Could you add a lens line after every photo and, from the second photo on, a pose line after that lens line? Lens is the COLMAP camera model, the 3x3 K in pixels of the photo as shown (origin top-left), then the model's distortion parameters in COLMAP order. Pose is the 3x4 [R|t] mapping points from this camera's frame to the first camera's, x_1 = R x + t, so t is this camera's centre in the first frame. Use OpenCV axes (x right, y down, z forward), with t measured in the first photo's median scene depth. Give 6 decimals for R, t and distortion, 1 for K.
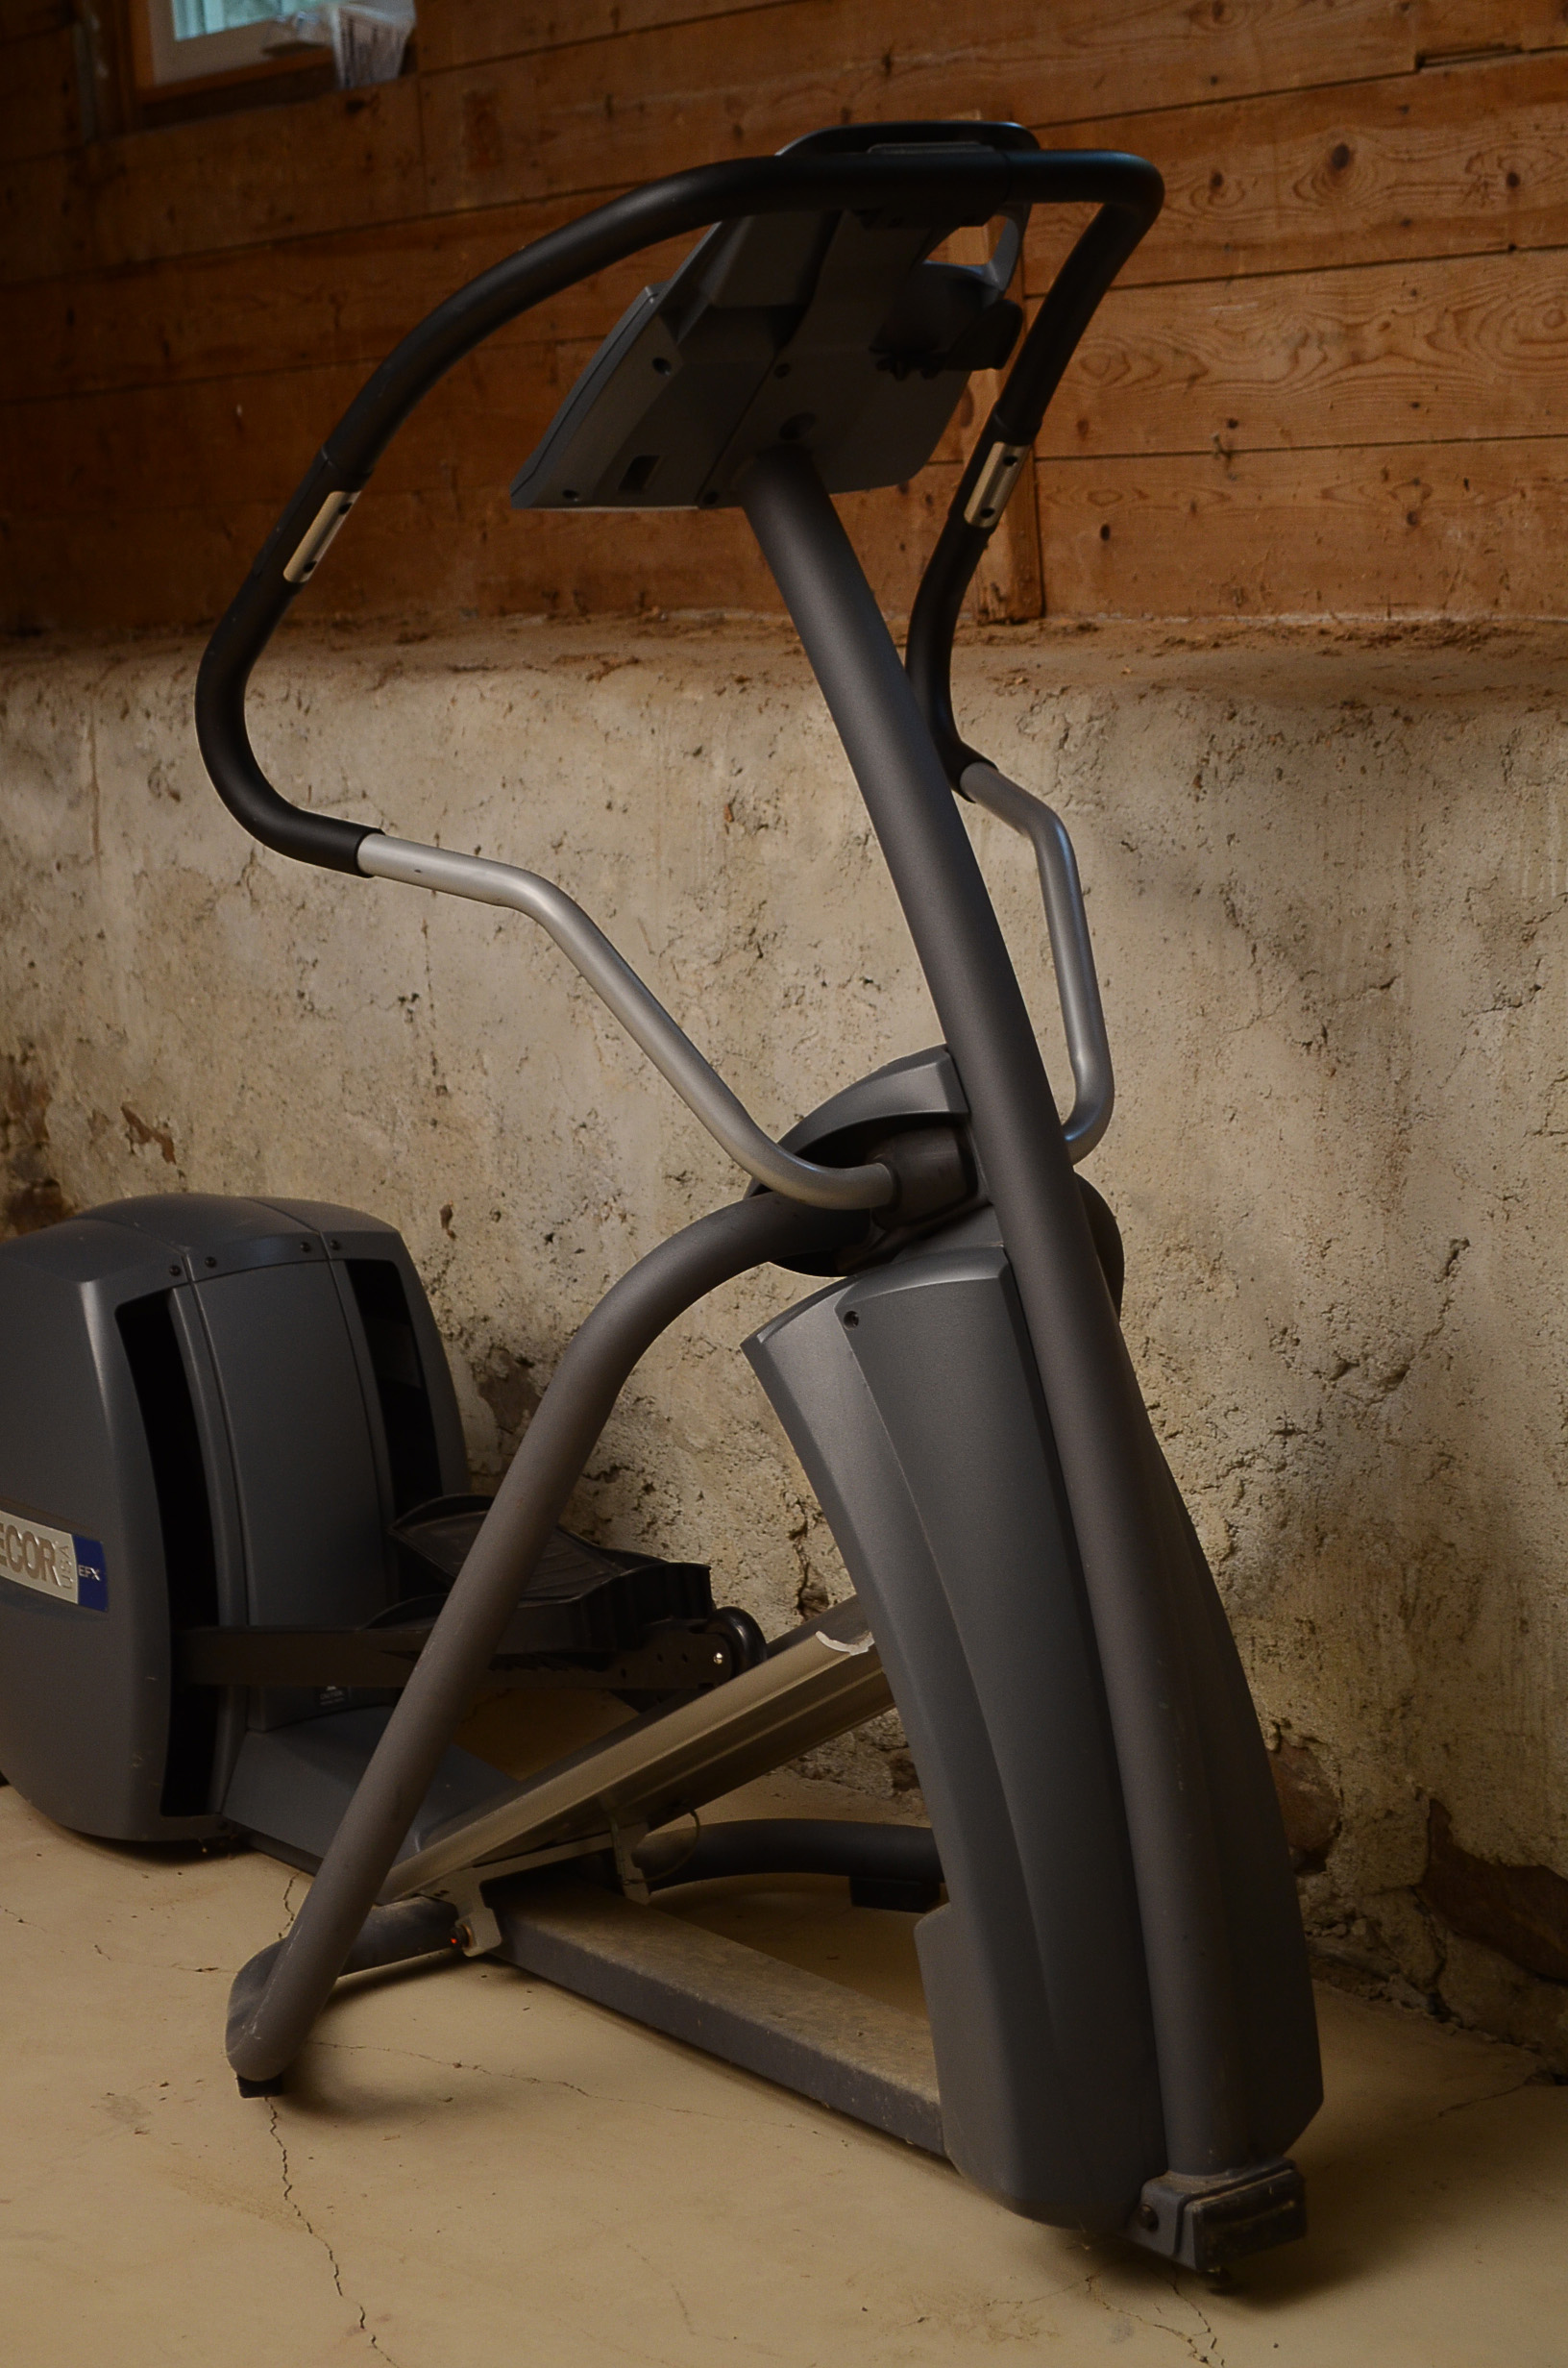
lens RADIAL K [[4542.8, 0, 784.0], [0, 4542.8, 1183.3], [0, 0, 1]] dist [-0.004338, 0.000000]
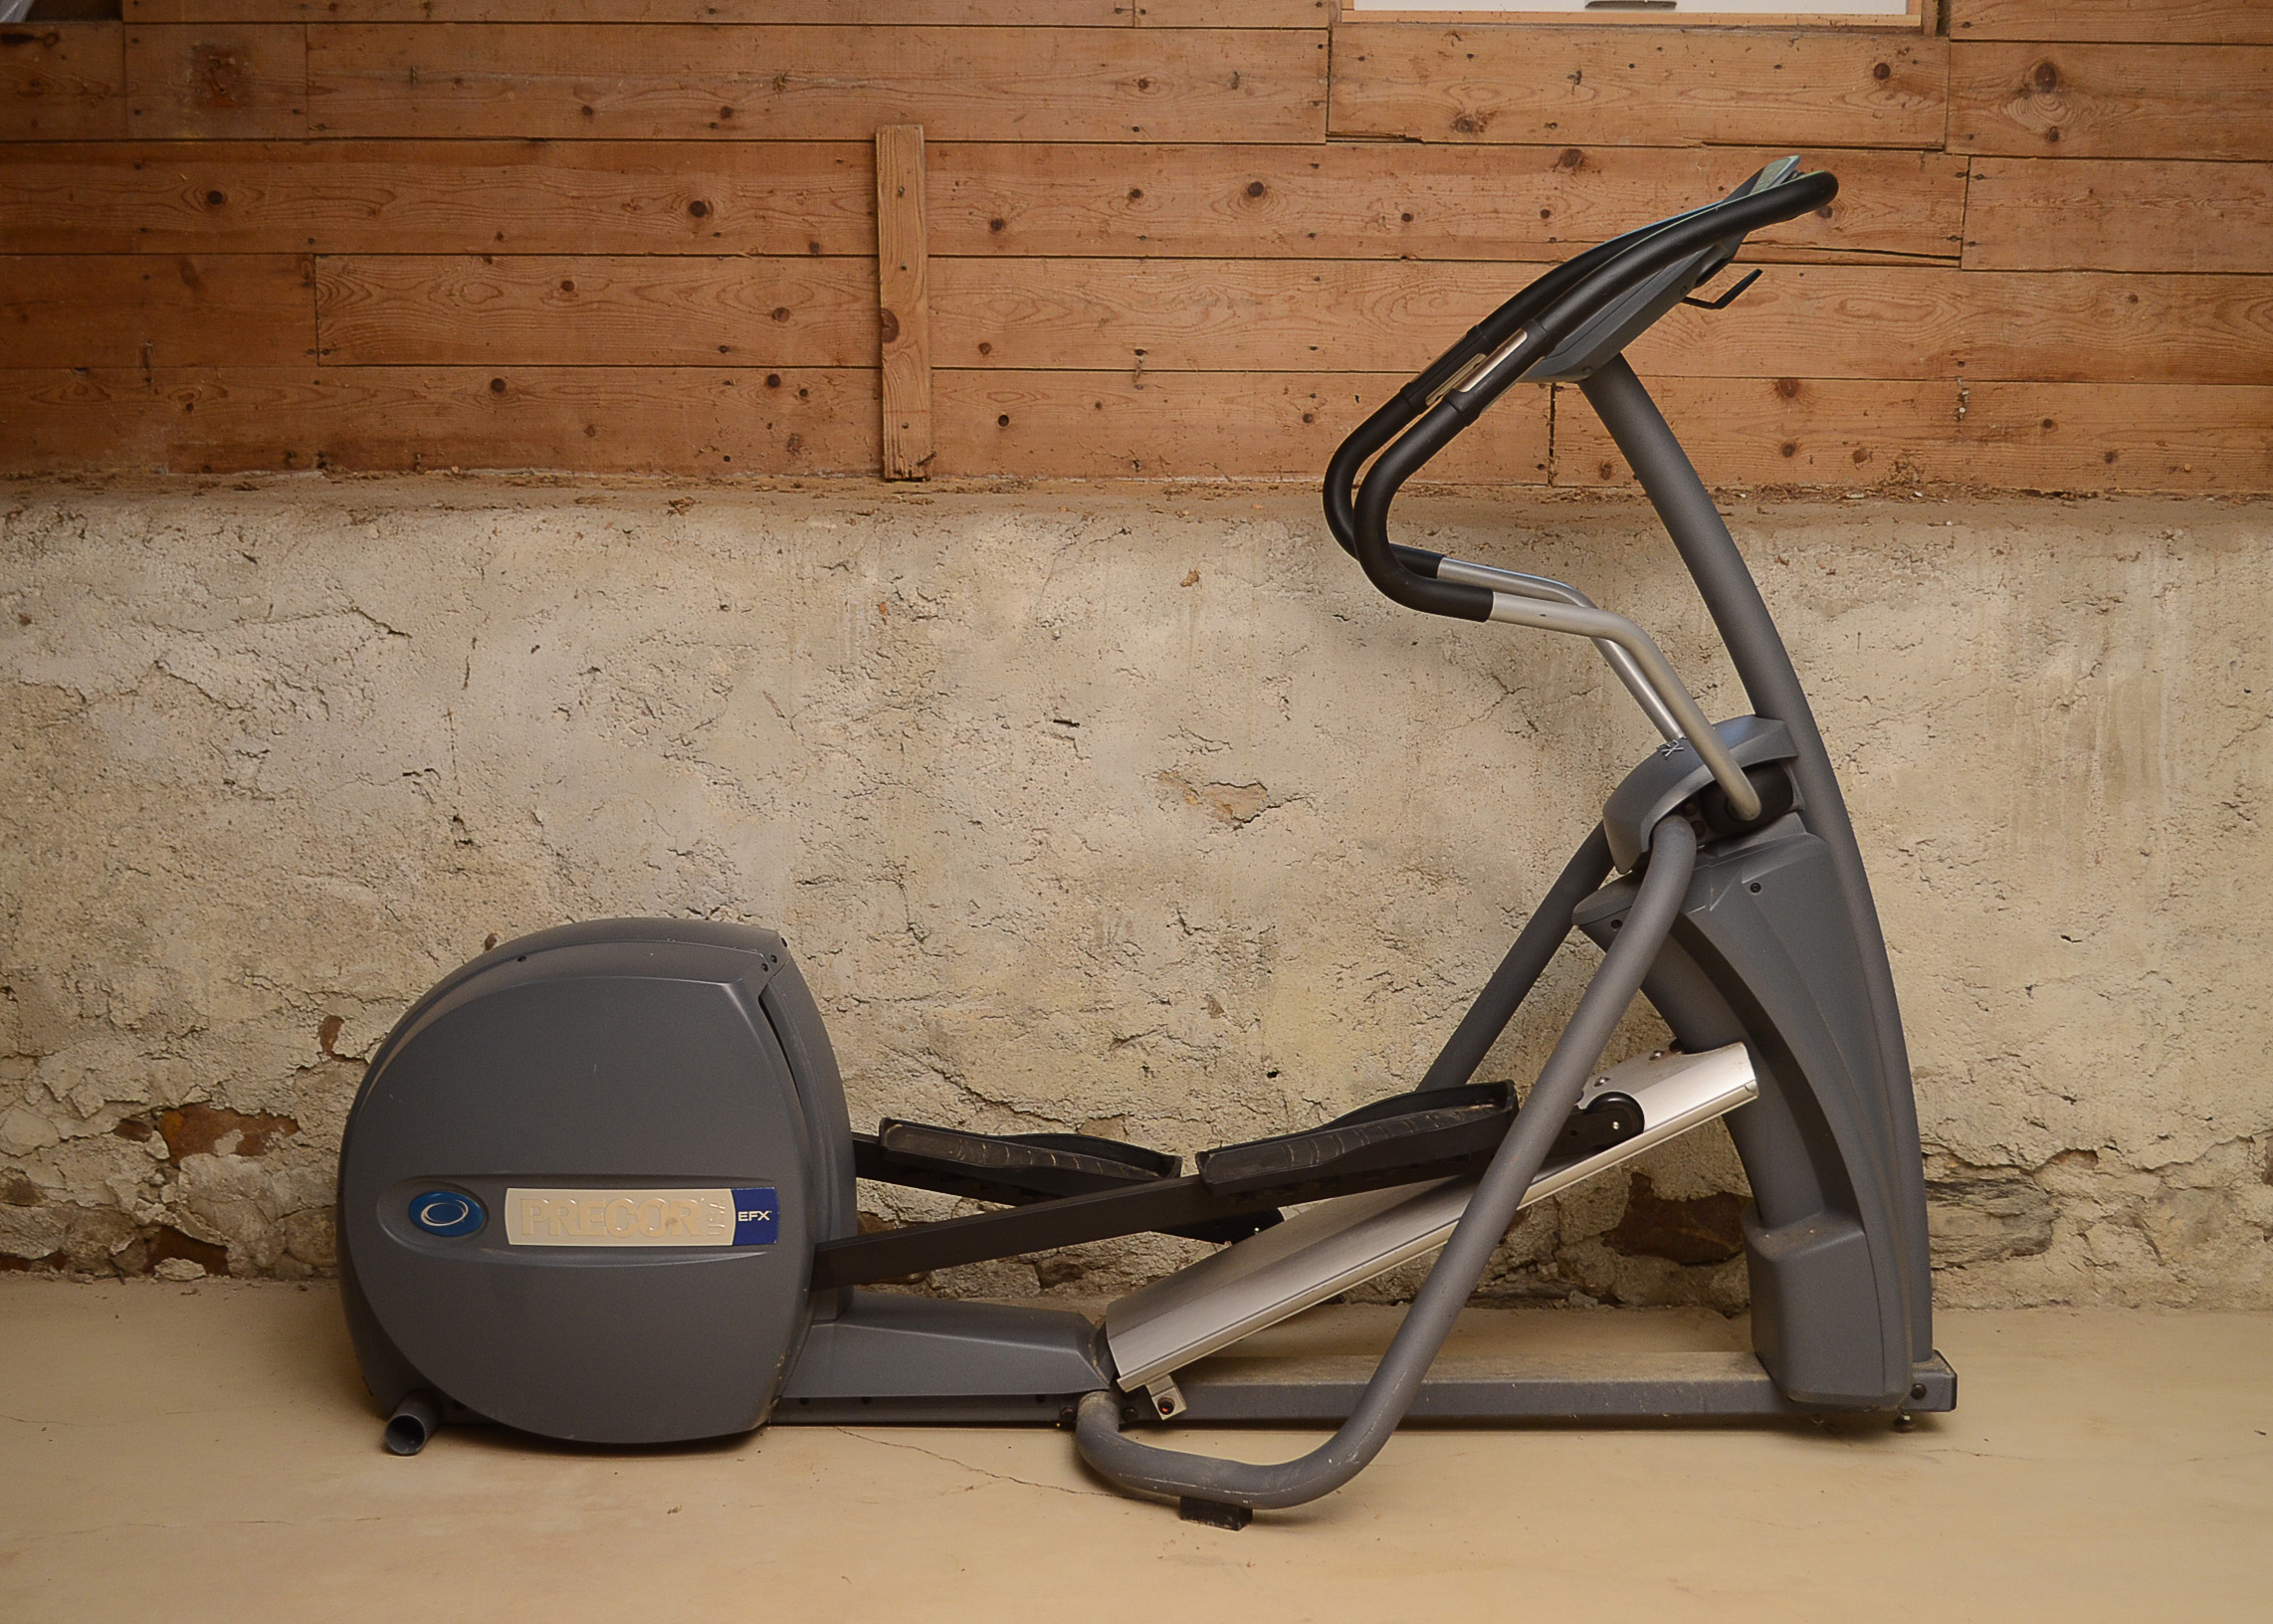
lens RADIAL K [[3096.0, 0, 1136.6], [0, 3096.0, 814.8], [0, 0, 1]] dist [-0.046958, 0.000000]
pose [[0.561232, -0.057351, 0.825669, -0.773934], [0.095696, 0.995402, 0.004093, -0.016427], [-0.822107, 0.076716, 0.564140, 0.425896]]
